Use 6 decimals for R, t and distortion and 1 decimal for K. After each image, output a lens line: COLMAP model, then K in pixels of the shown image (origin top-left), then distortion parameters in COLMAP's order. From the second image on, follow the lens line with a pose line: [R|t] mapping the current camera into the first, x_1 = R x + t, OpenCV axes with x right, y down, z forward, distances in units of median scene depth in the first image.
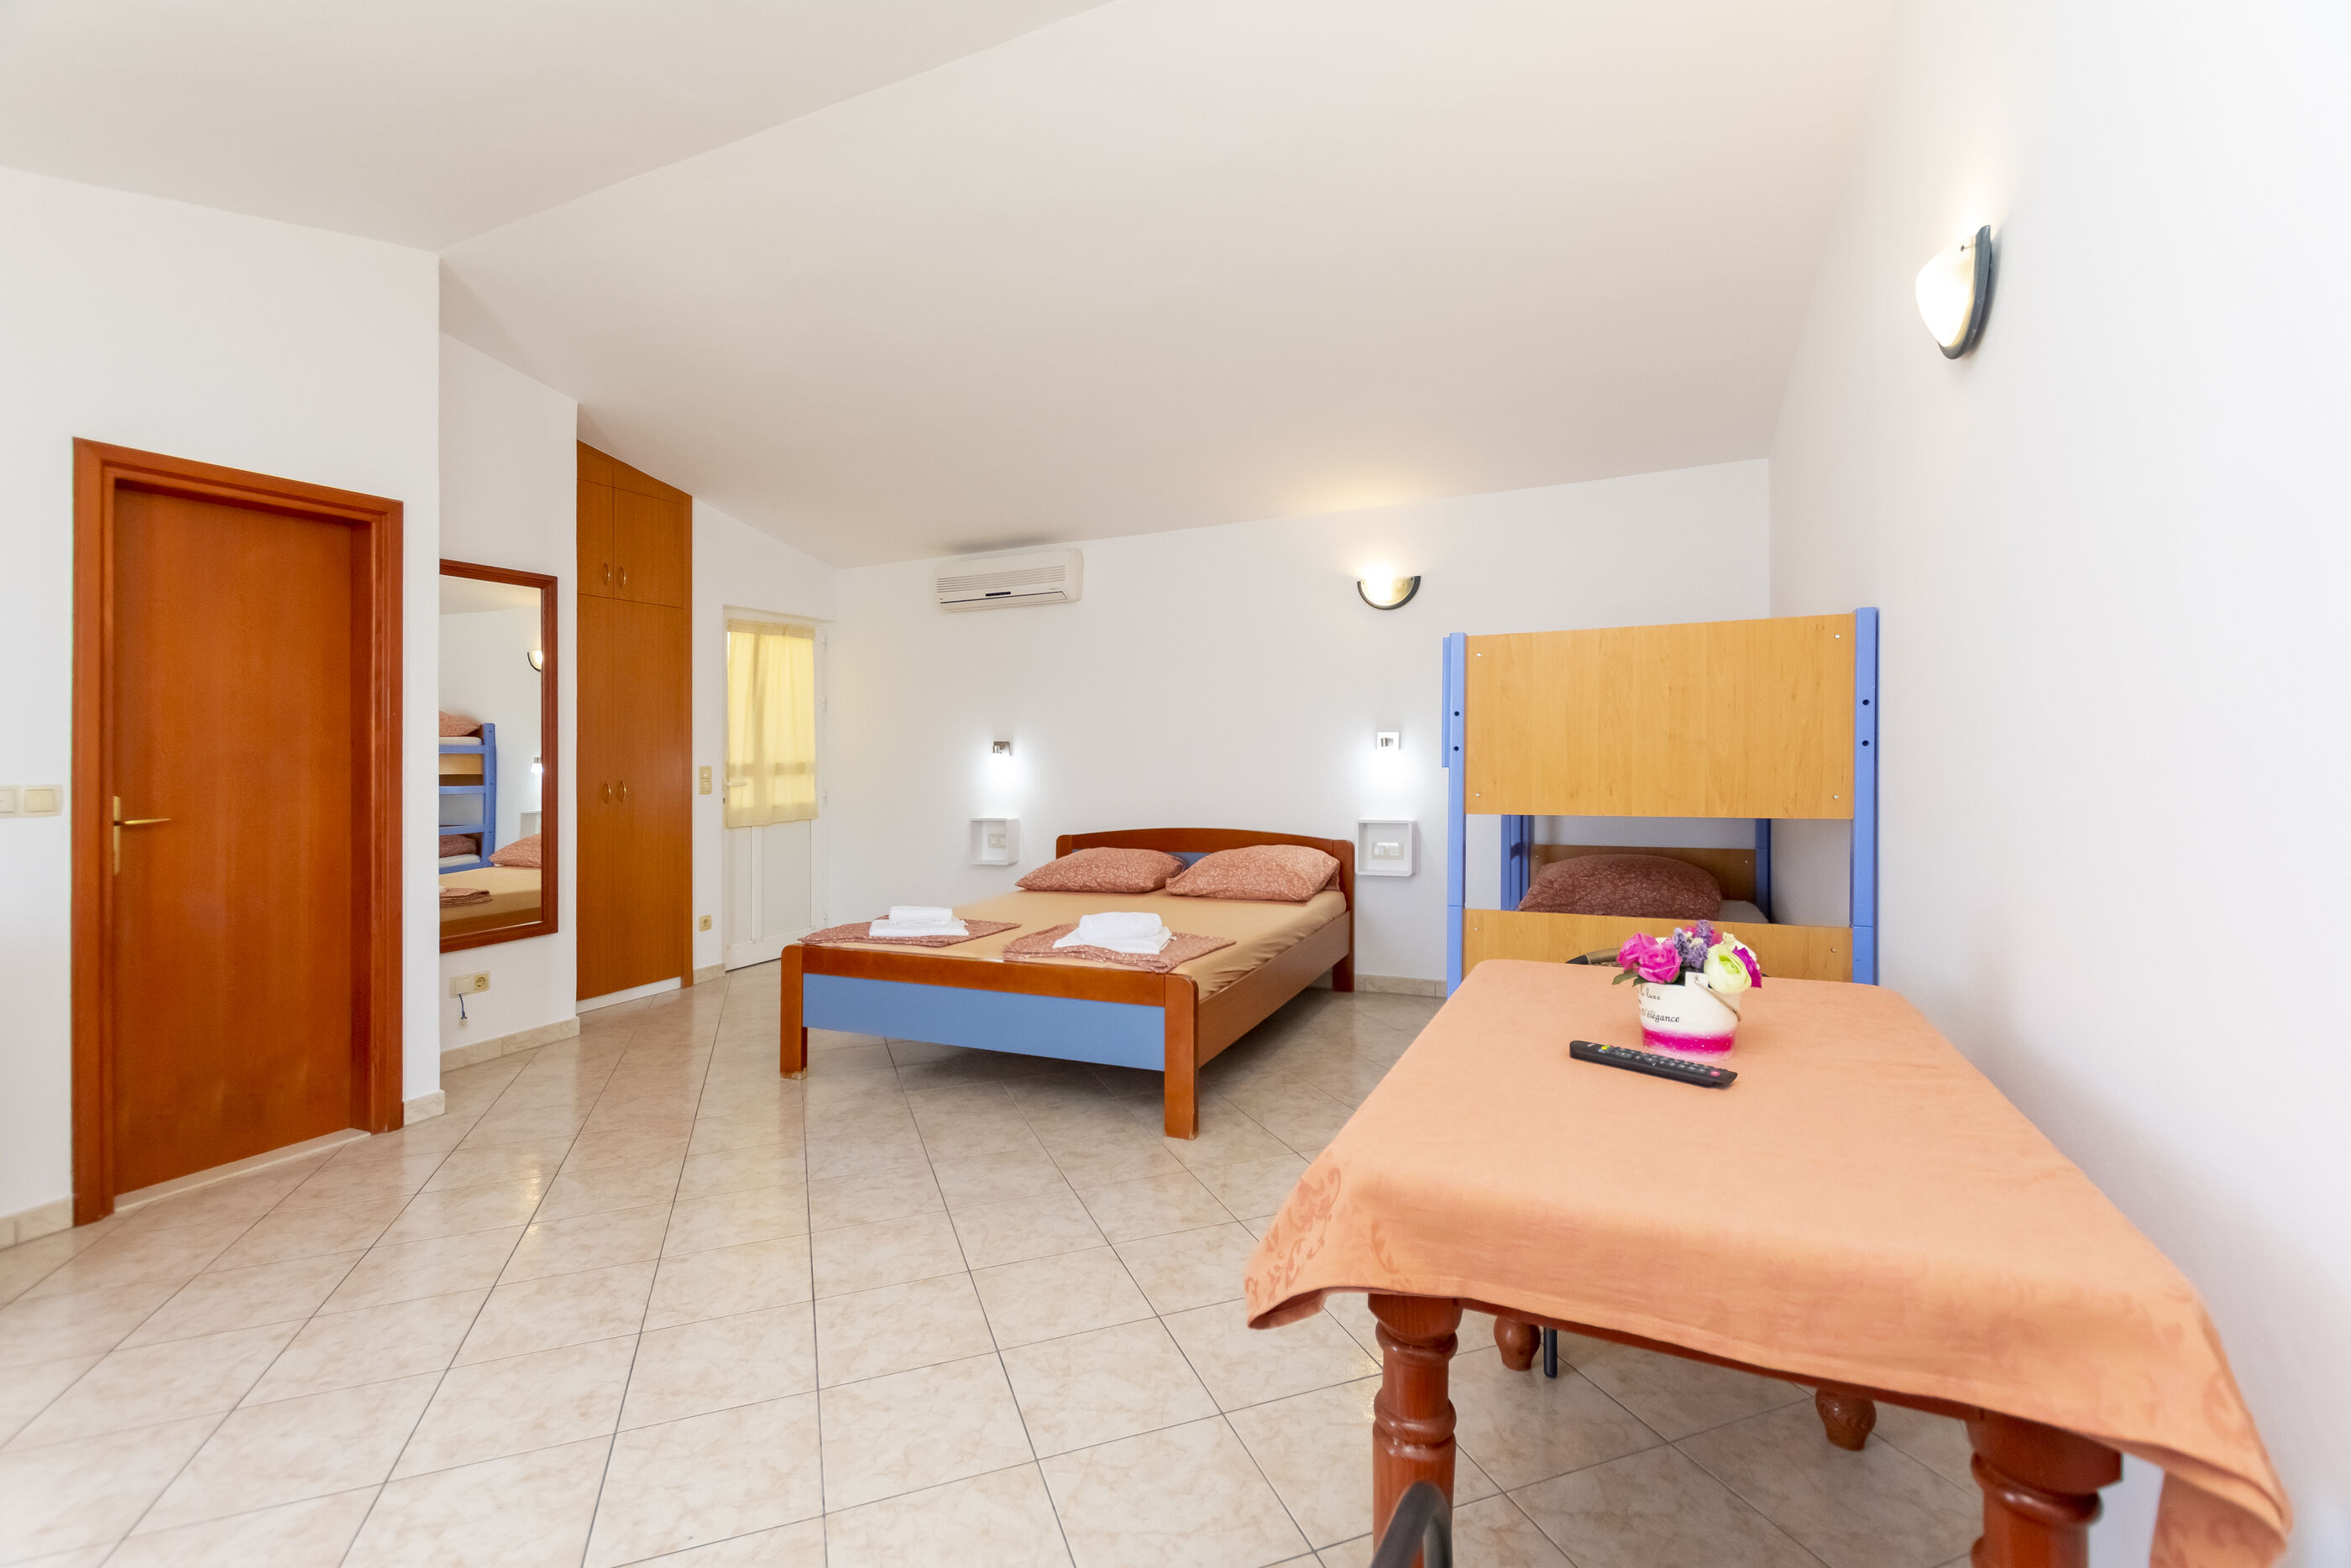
lens RADIAL K [[1028.0, 0, 1175.2], [0, 1028.0, 758.7], [0, 0, 1]] dist [0.009220, -0.002915]
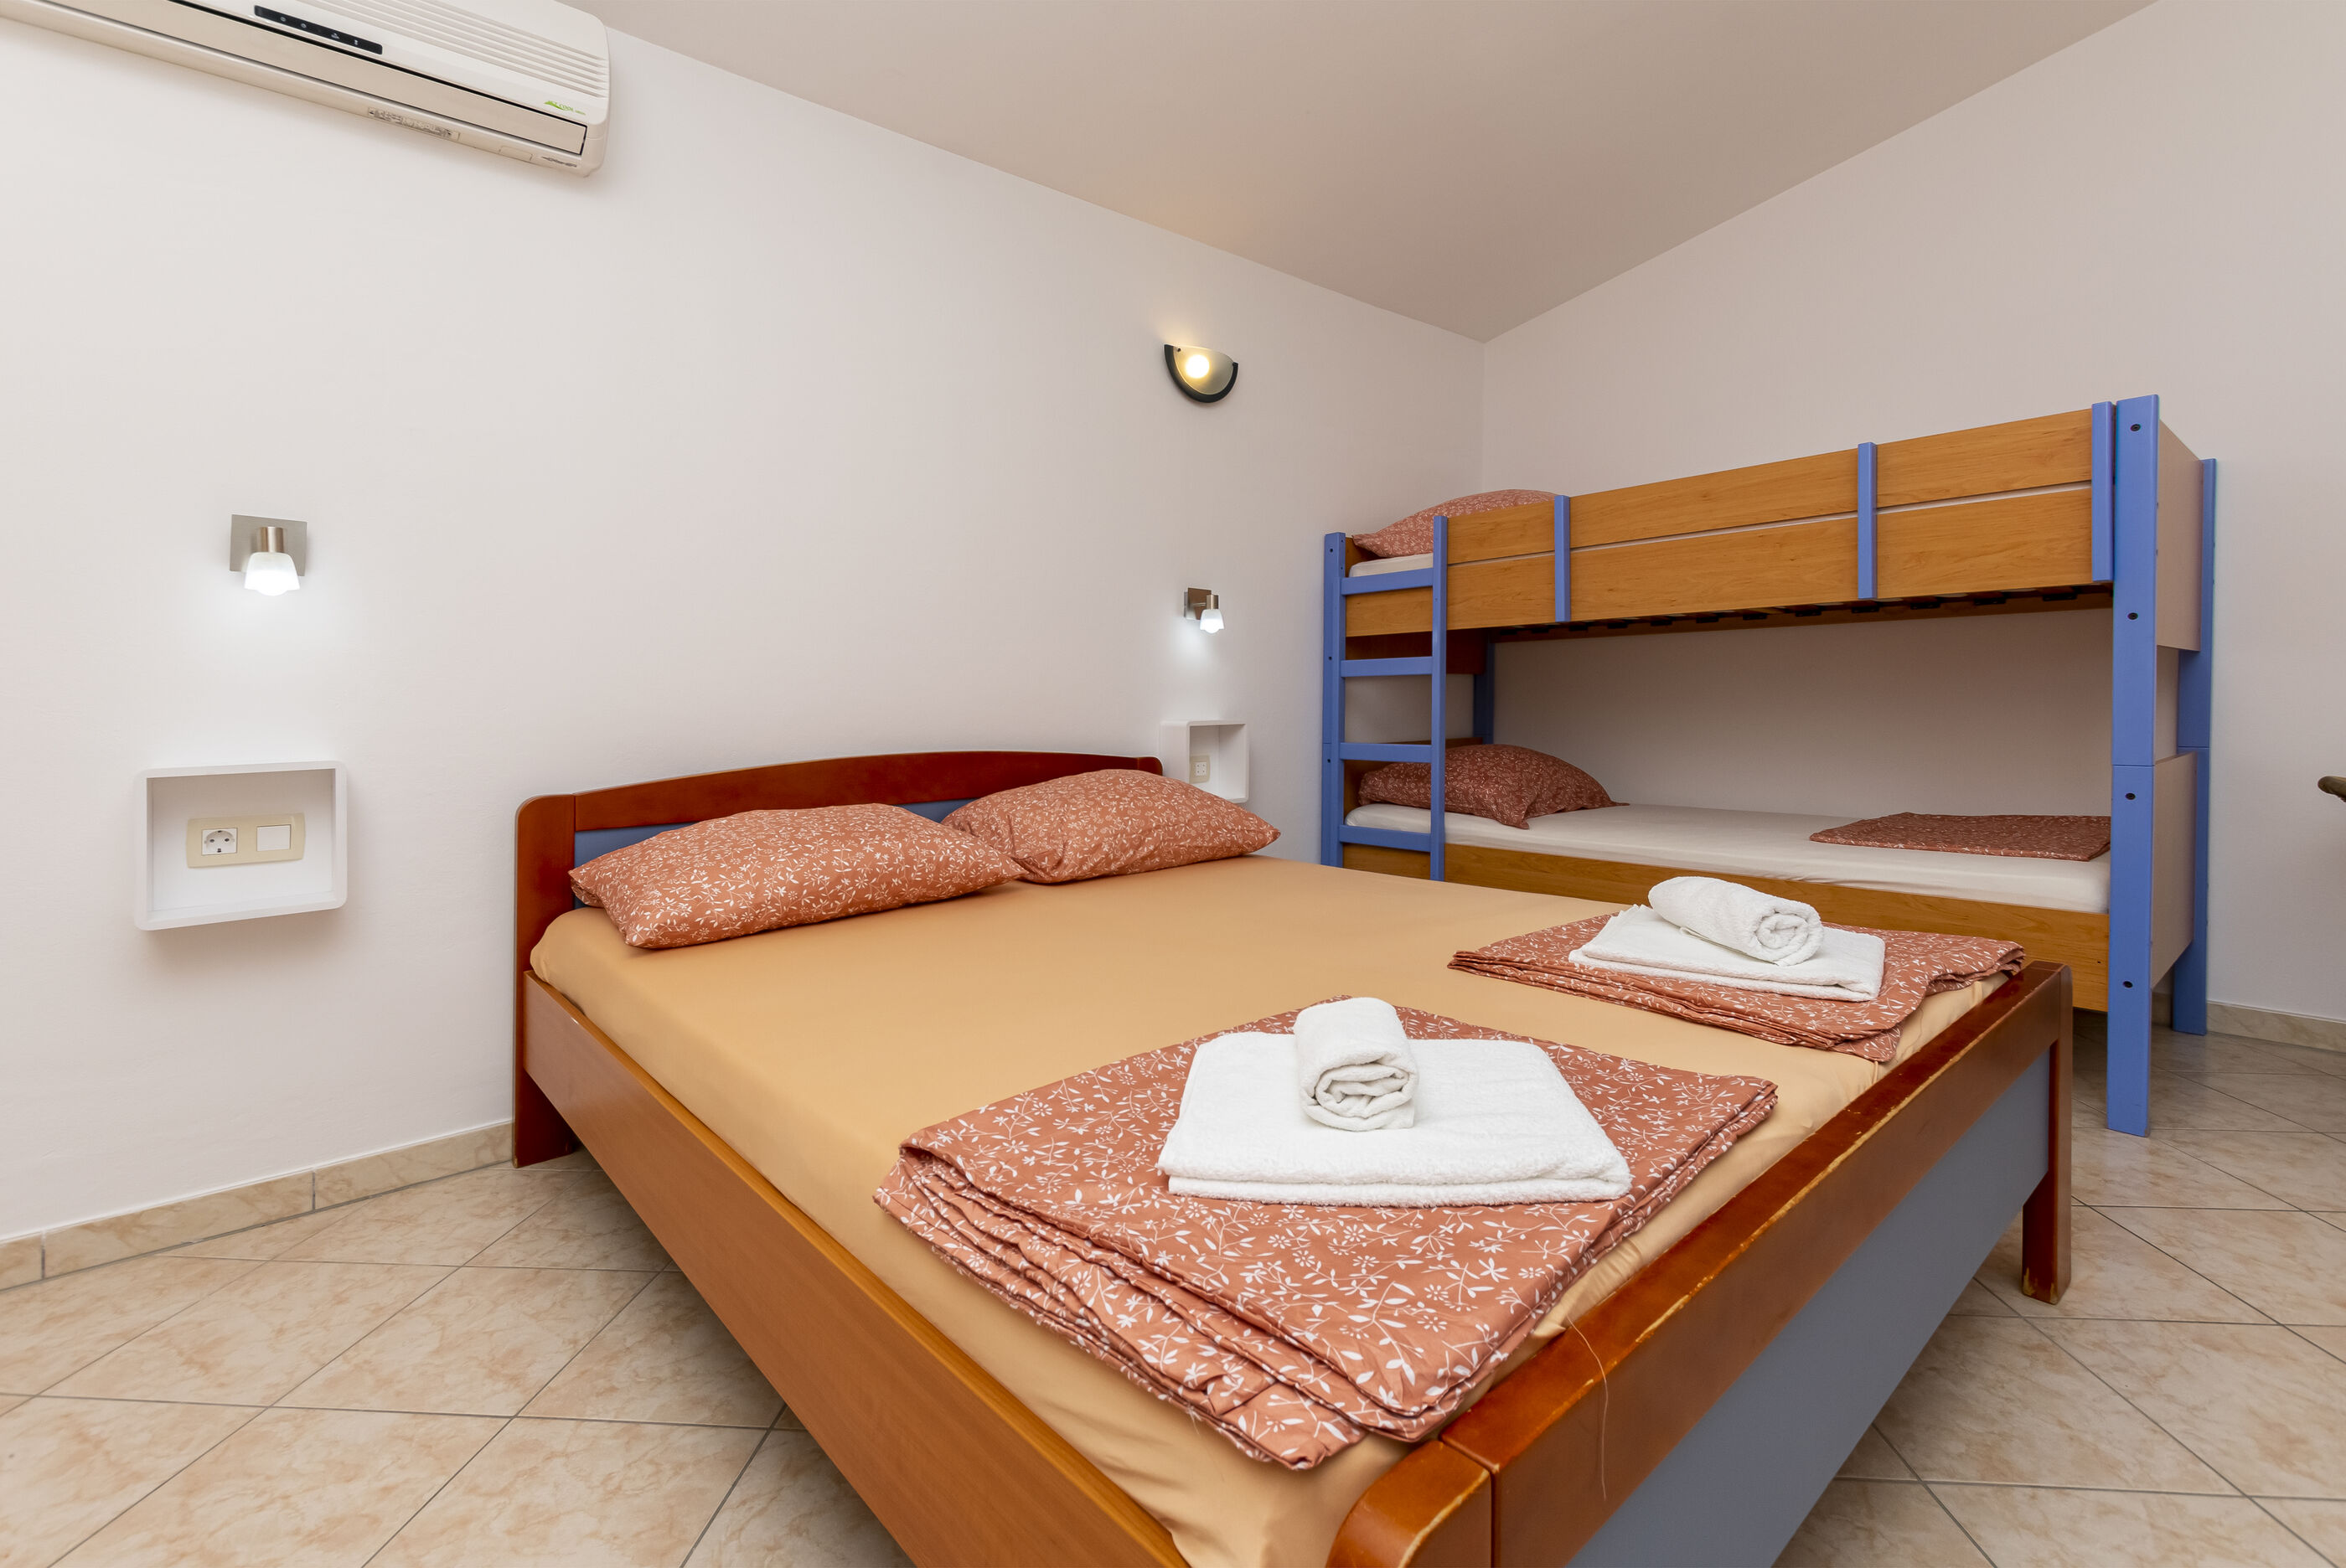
lens RADIAL K [[1029.5, 0, 1112.7], [0, 1029.5, 721.6], [0, 0, 1]] dist [0.010756, 0.000296]
pose [[0.430406, -0.007246, 0.902606, -0.553789], [0.015334, 0.999882, 0.000716, 0.077877], [-0.902505, 0.013532, 0.430467, 1.033994]]
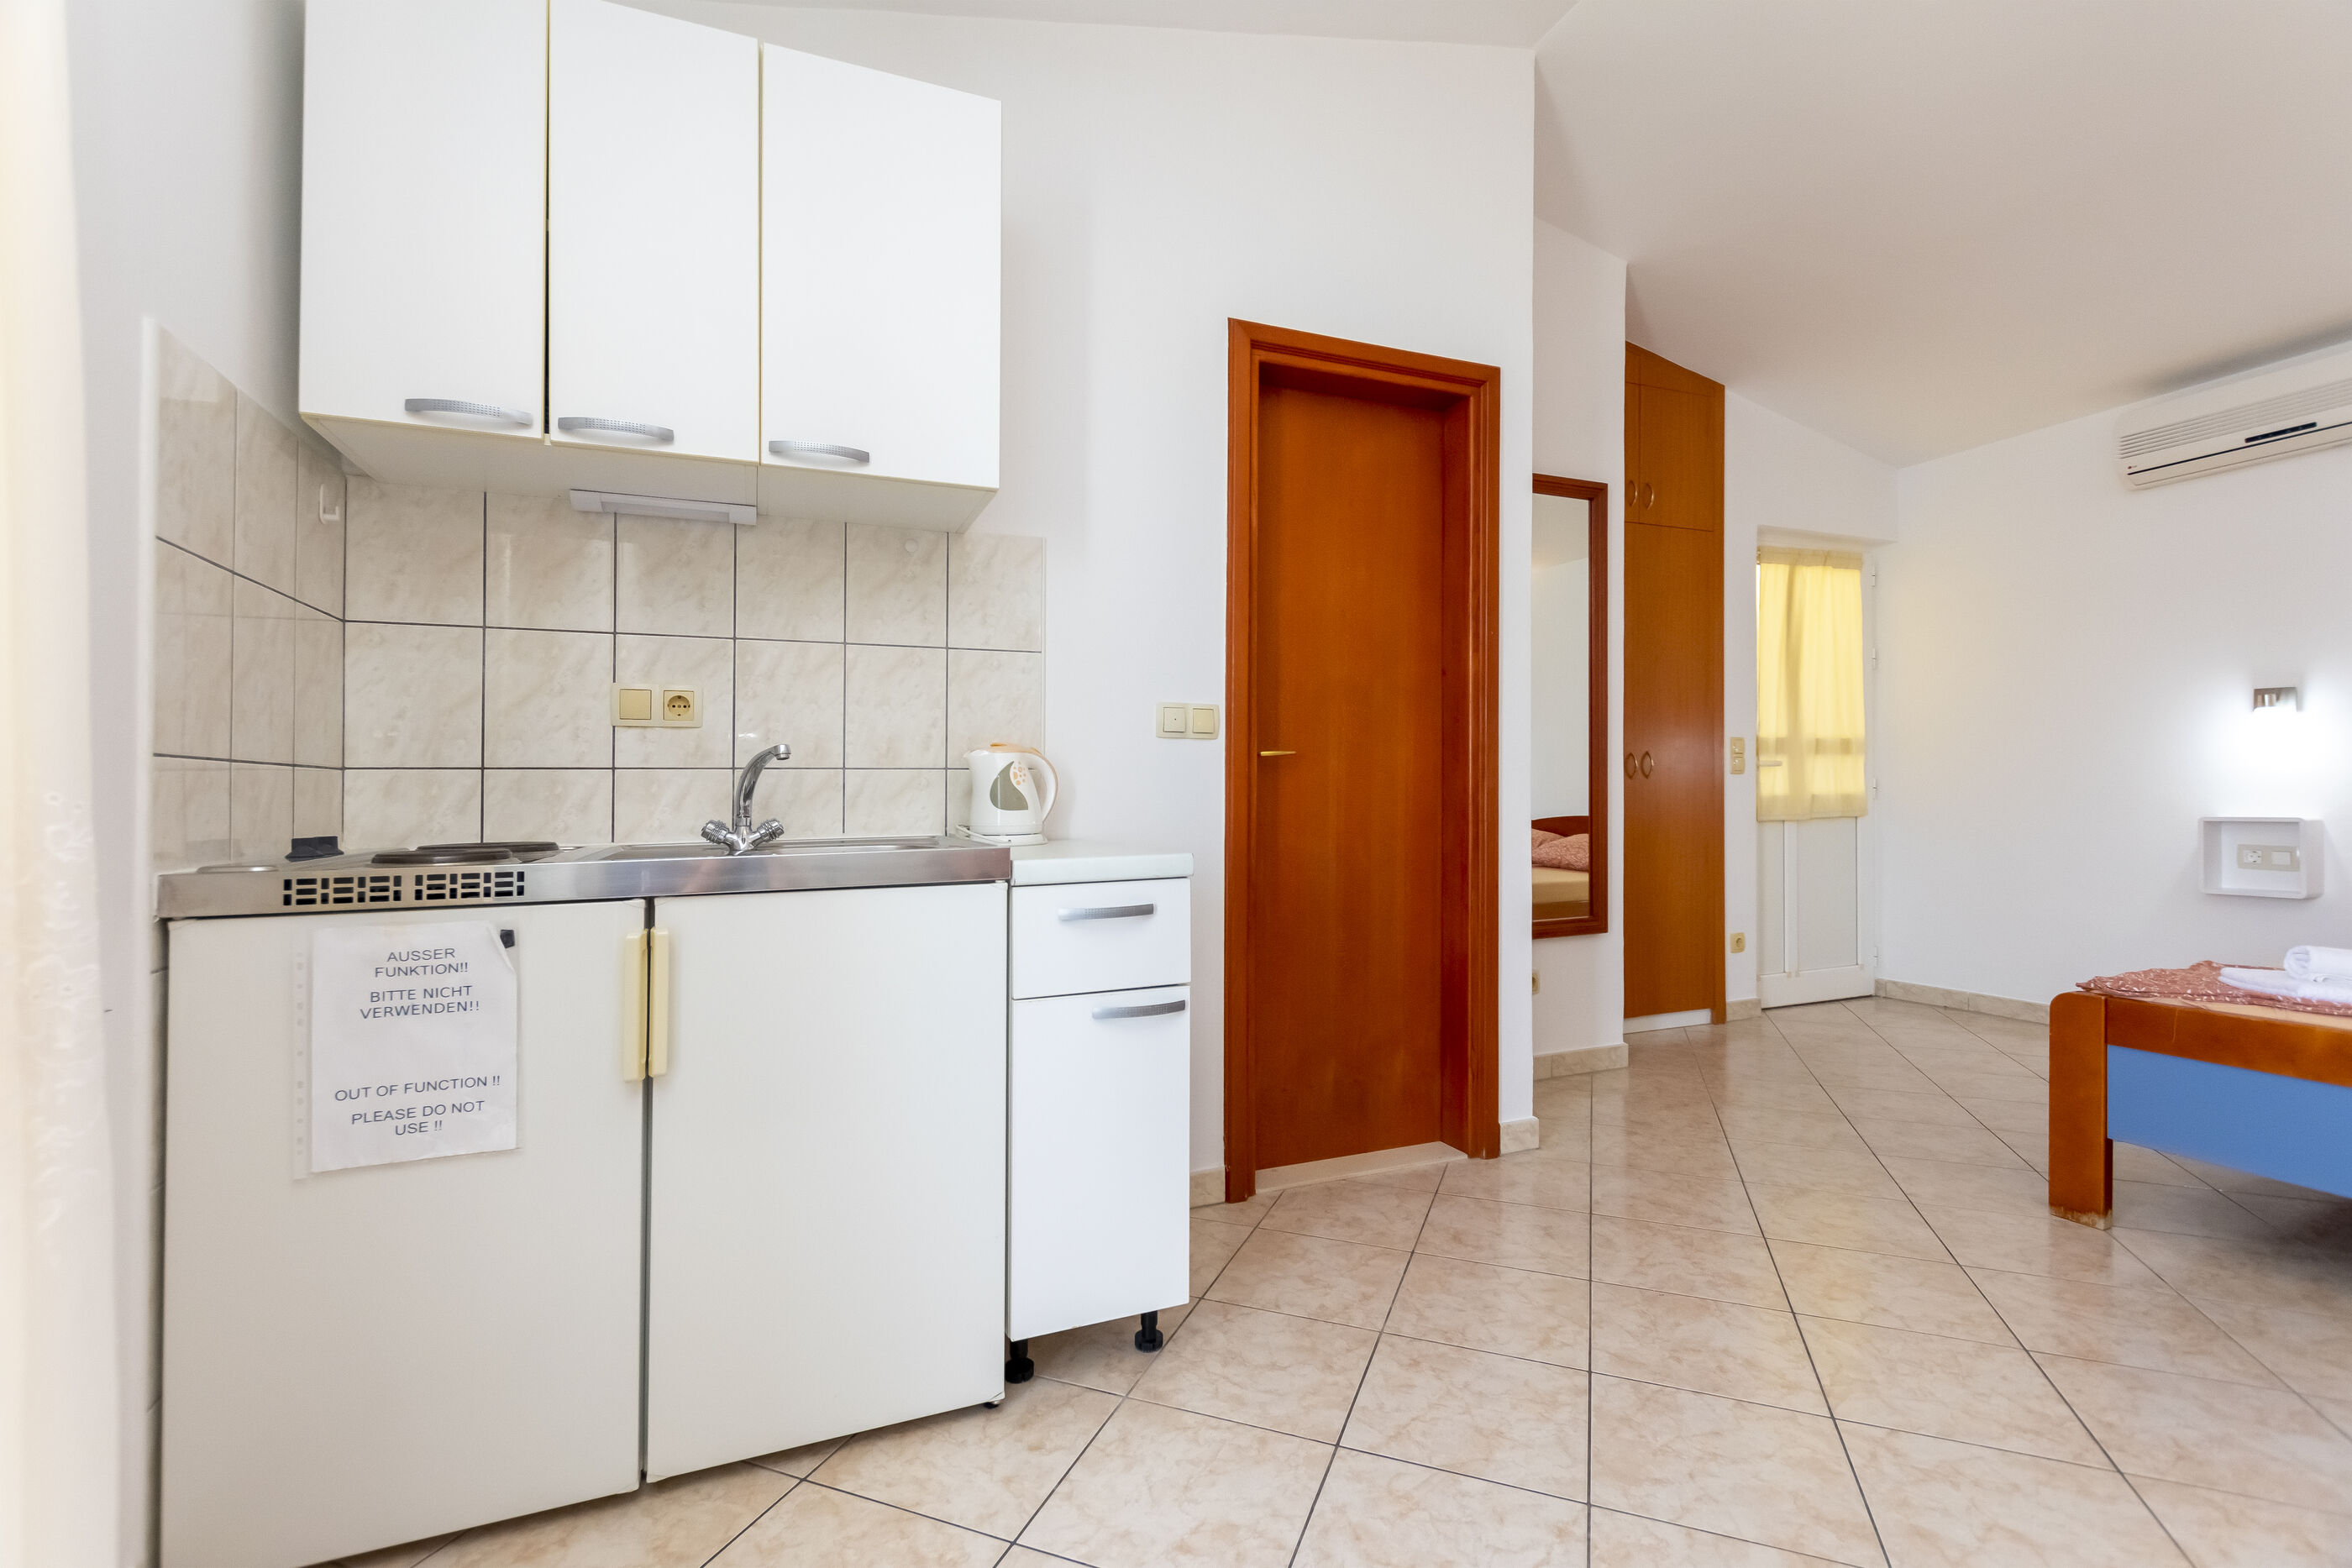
lens RADIAL K [[1028.5, 0, 1177.4], [0, 1028.5, 791.8], [0, 0, 1]] dist [0.009220, -0.002915]
pose [[0.739194, 0.009056, -0.673432, -0.384404], [-0.008368, 0.999956, 0.004262, 0.074404], [0.673441, 0.002485, 0.739237, 0.242405]]
